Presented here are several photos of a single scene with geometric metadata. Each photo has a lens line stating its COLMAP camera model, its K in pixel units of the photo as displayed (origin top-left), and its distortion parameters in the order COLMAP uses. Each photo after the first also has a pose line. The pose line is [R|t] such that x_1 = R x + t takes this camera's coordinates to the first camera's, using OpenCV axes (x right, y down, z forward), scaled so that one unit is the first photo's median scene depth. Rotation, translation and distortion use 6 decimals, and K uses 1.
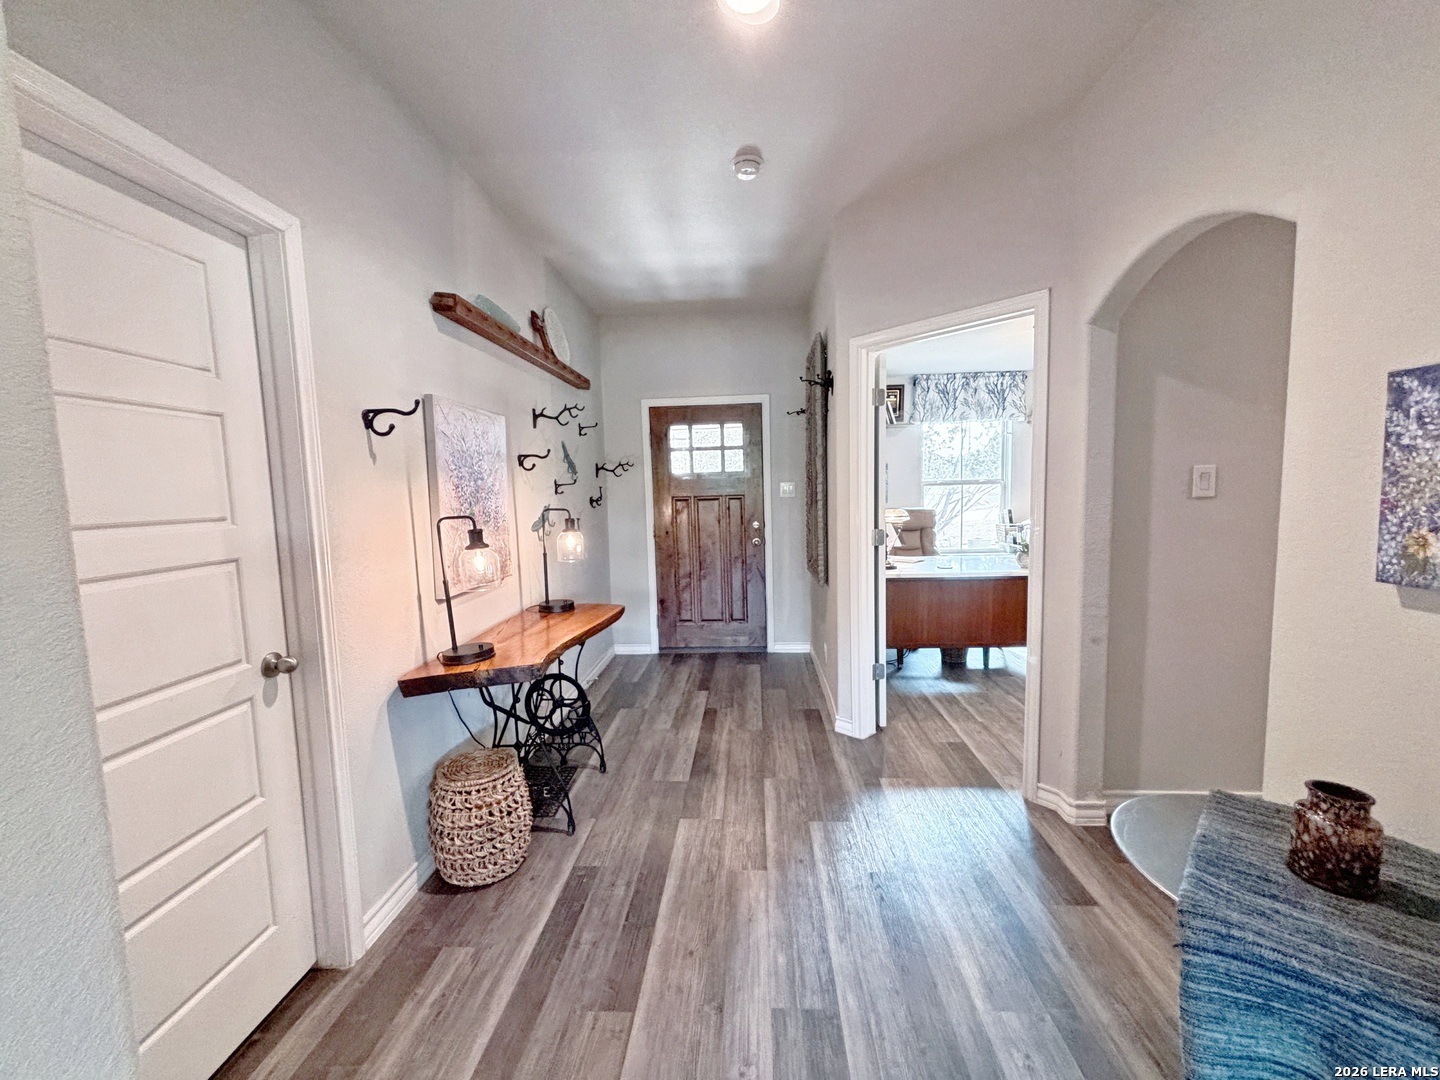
lens RADIAL K [[578.8, 0, 713.5], [0, 578.8, 546.0], [0, 0, 1]] dist [-0.007515, 0.000281]
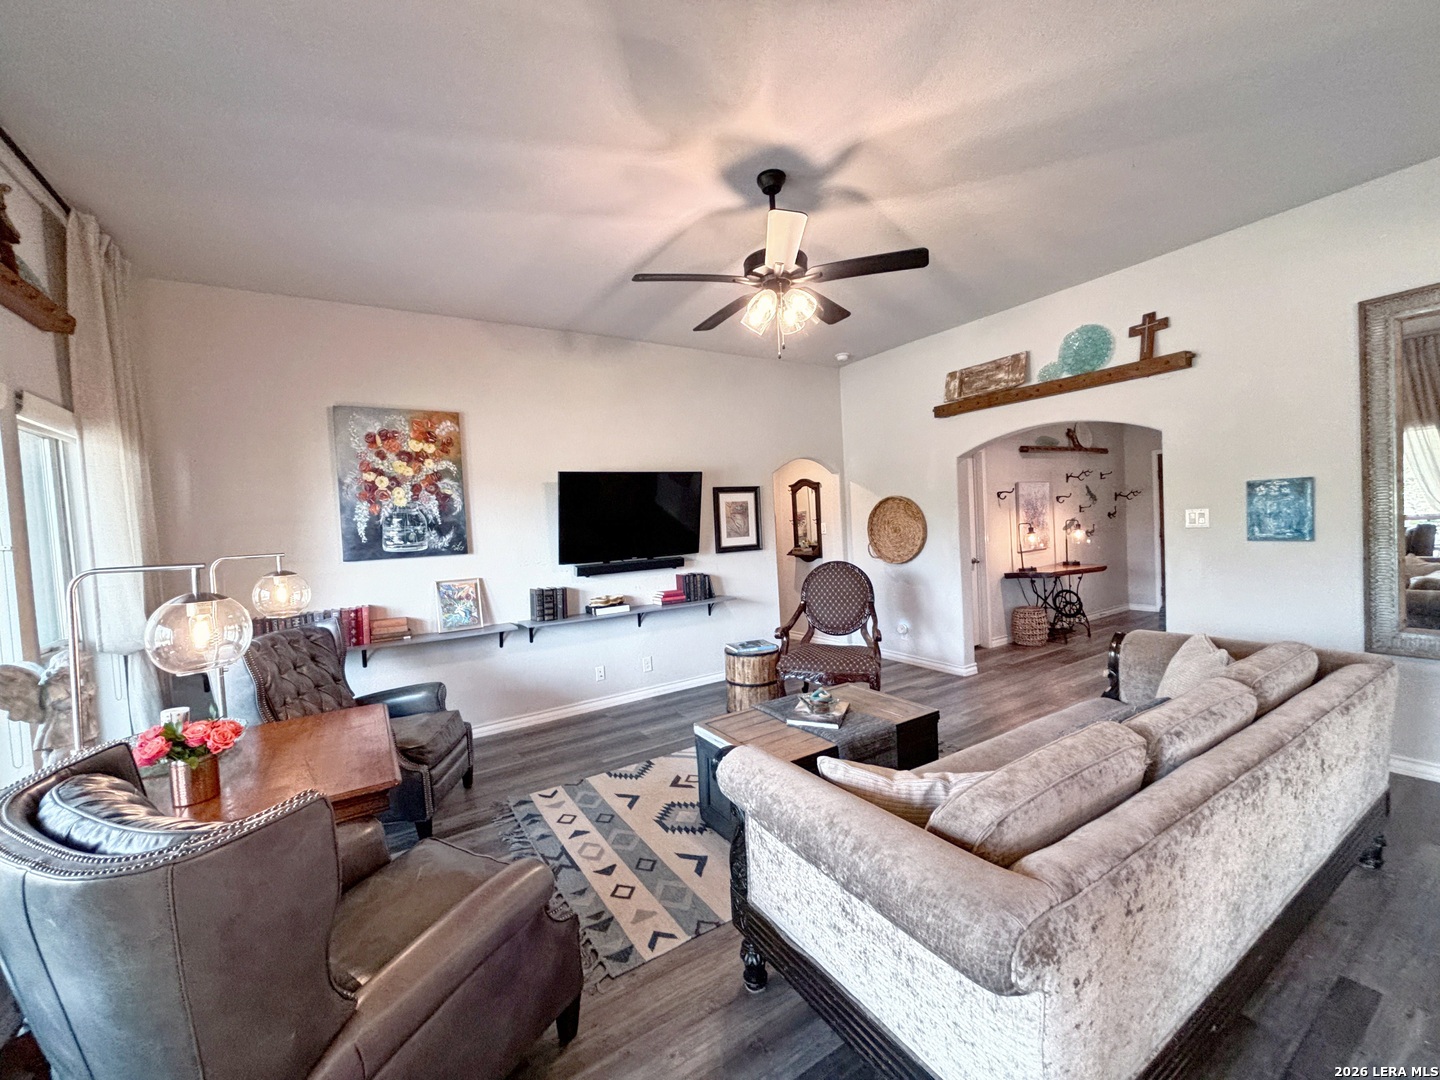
lens RADIAL K [[578.8, 0, 720.0], [0, 578.8, 546.0], [0, 0, 1]] dist [-0.007515, 0.000281]
pose [[0.593187, 0.028541, -0.804558, 0.884491], [-0.037667, 0.999261, 0.007677, 0.088811], [0.804183, 0.025751, 0.593824, -1.759376]]
